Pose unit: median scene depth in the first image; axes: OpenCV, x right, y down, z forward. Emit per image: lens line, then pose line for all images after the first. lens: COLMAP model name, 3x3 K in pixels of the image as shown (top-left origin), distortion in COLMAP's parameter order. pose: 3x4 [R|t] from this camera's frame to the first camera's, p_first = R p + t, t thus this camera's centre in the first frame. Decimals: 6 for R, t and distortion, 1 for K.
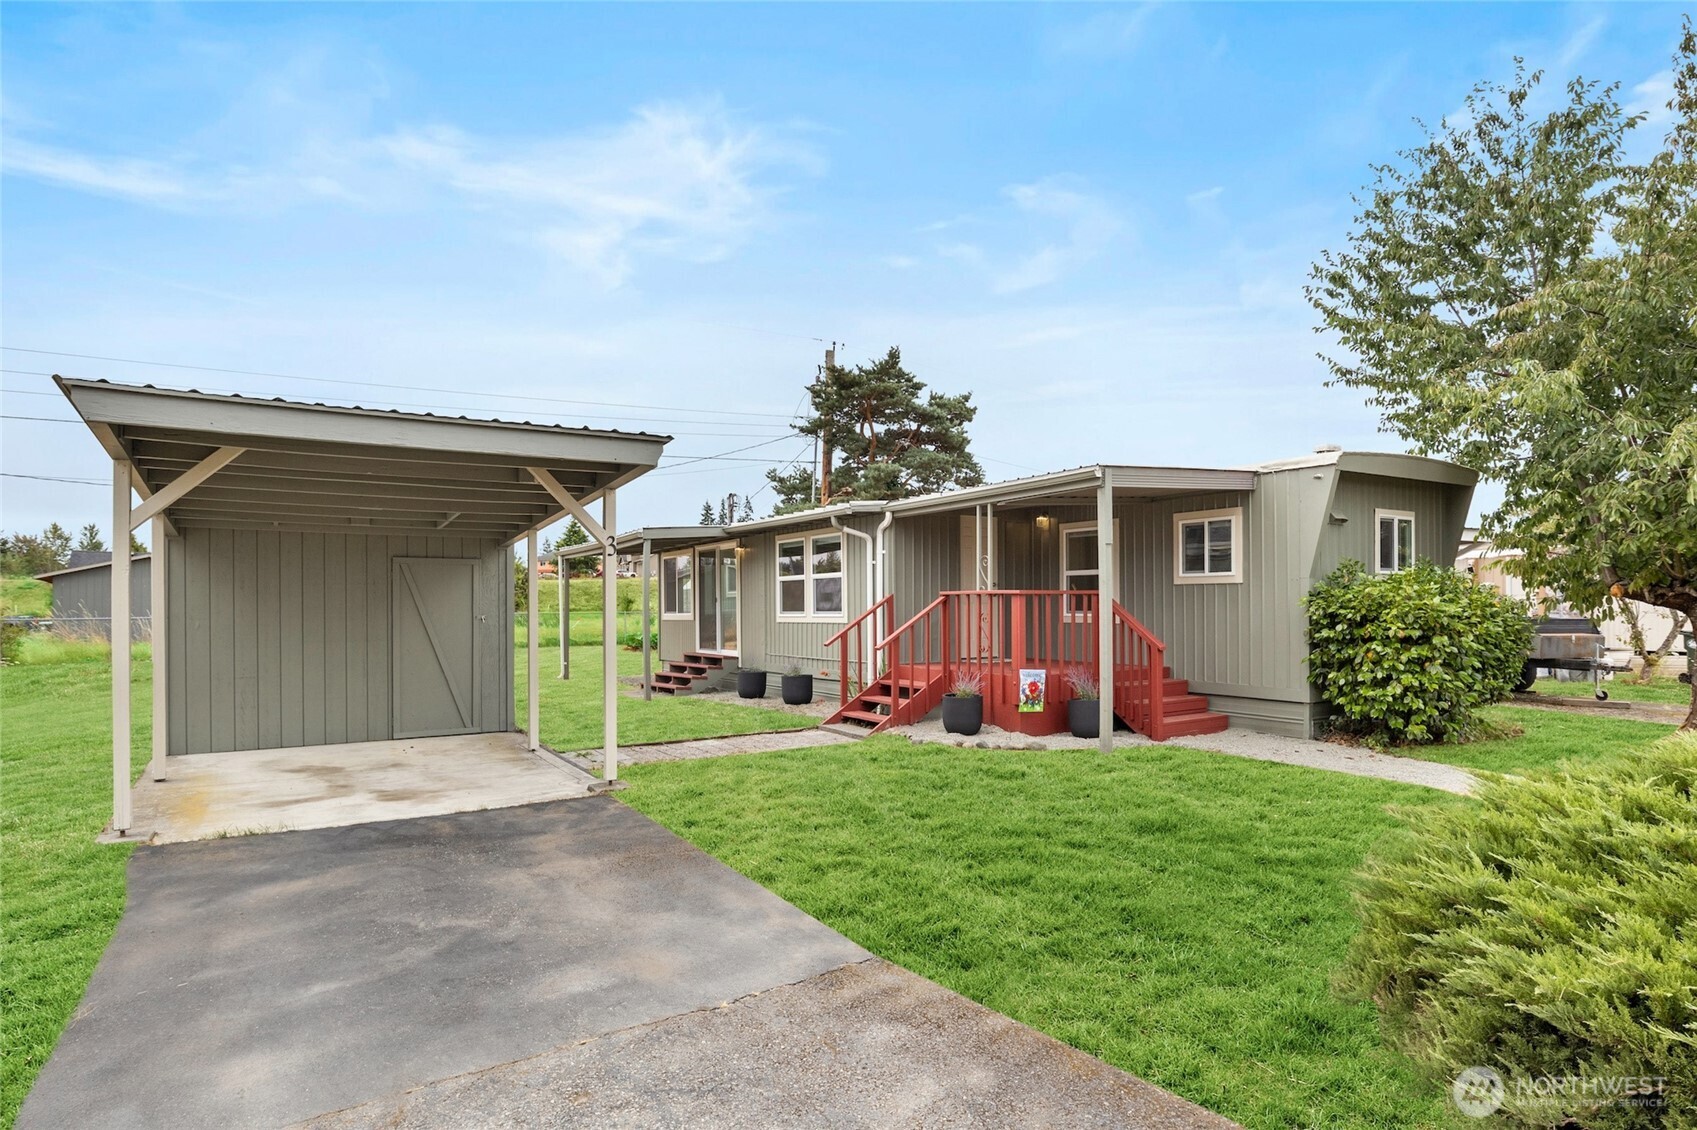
lens RADIAL K [[938.6, 0, 848.5], [0, 938.6, 635.1], [0, 0, 1]] dist [-0.038039, 0.000557]
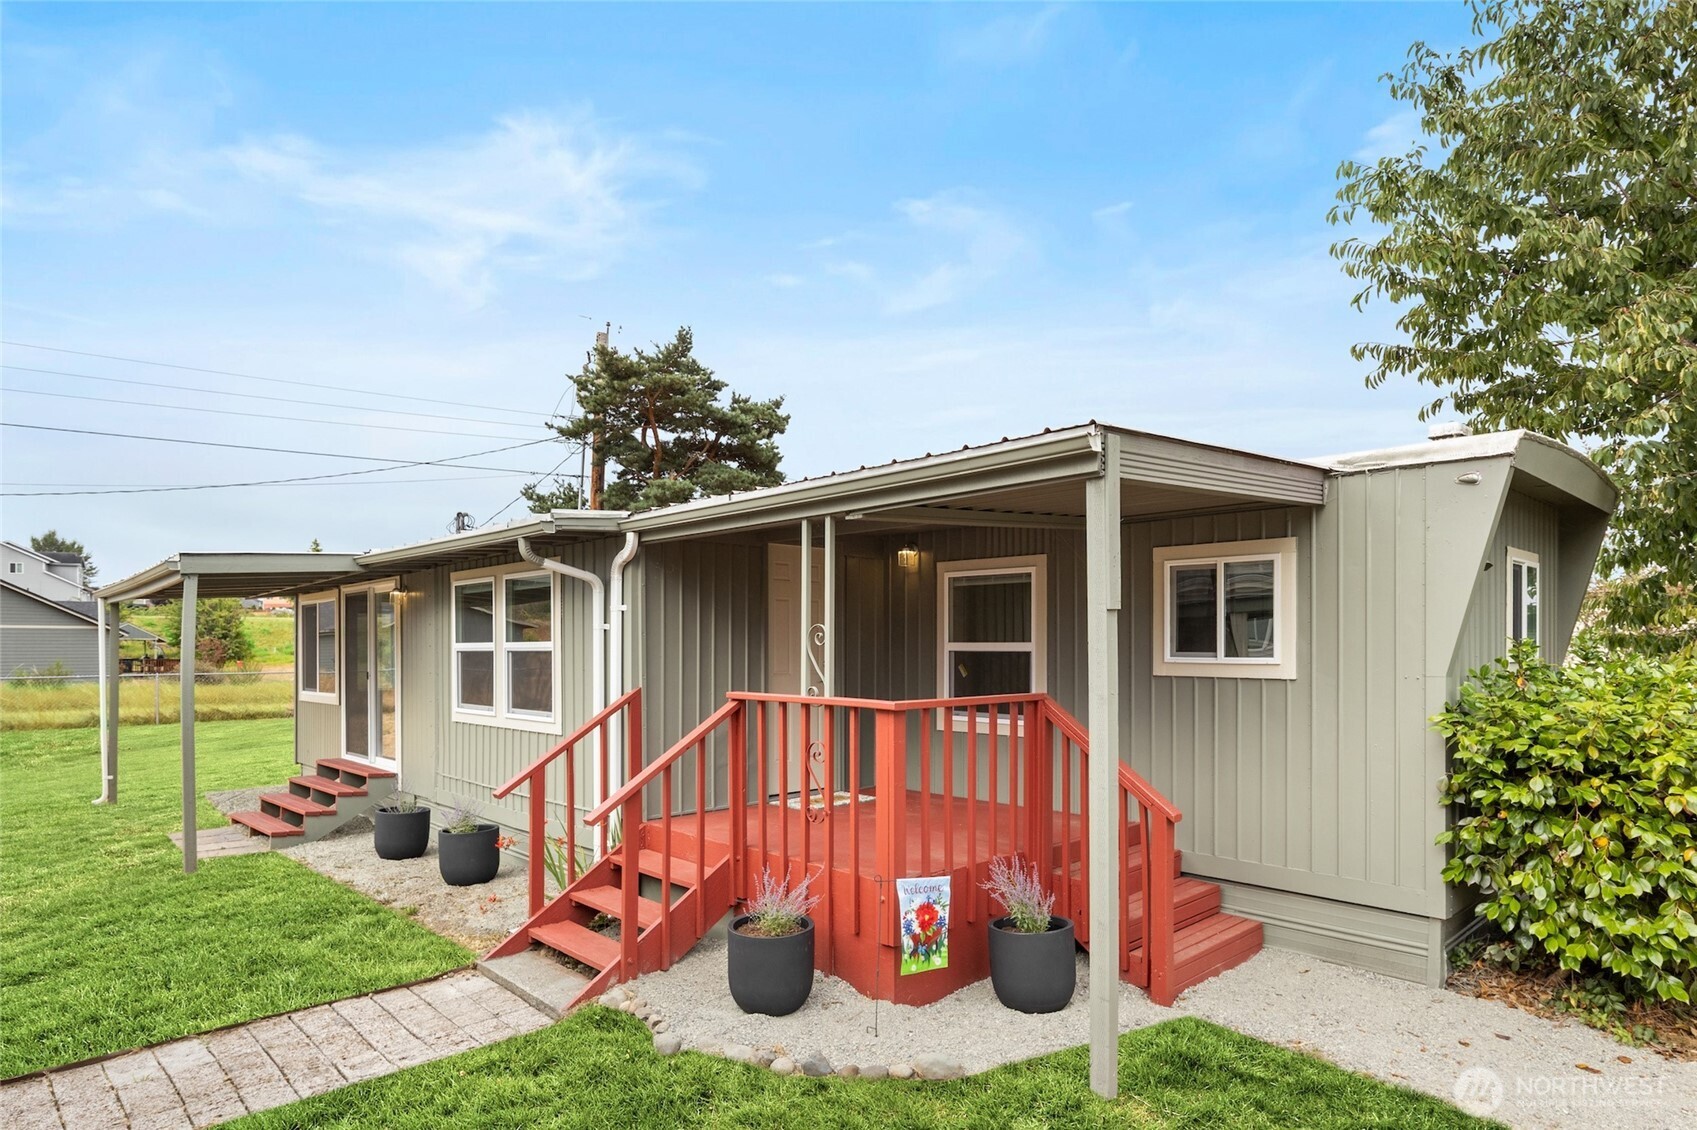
lens RADIAL K [[938.6, 0, 848.5], [0, 938.6, 635.1], [0, 0, 1]] dist [-0.038039, 0.000557]
pose [[0.979483, 0.007495, 0.201387, 0.047149], [0.000359, 0.999242, -0.038934, -0.044642], [-0.201526, 0.038208, 0.978738, 0.389423]]
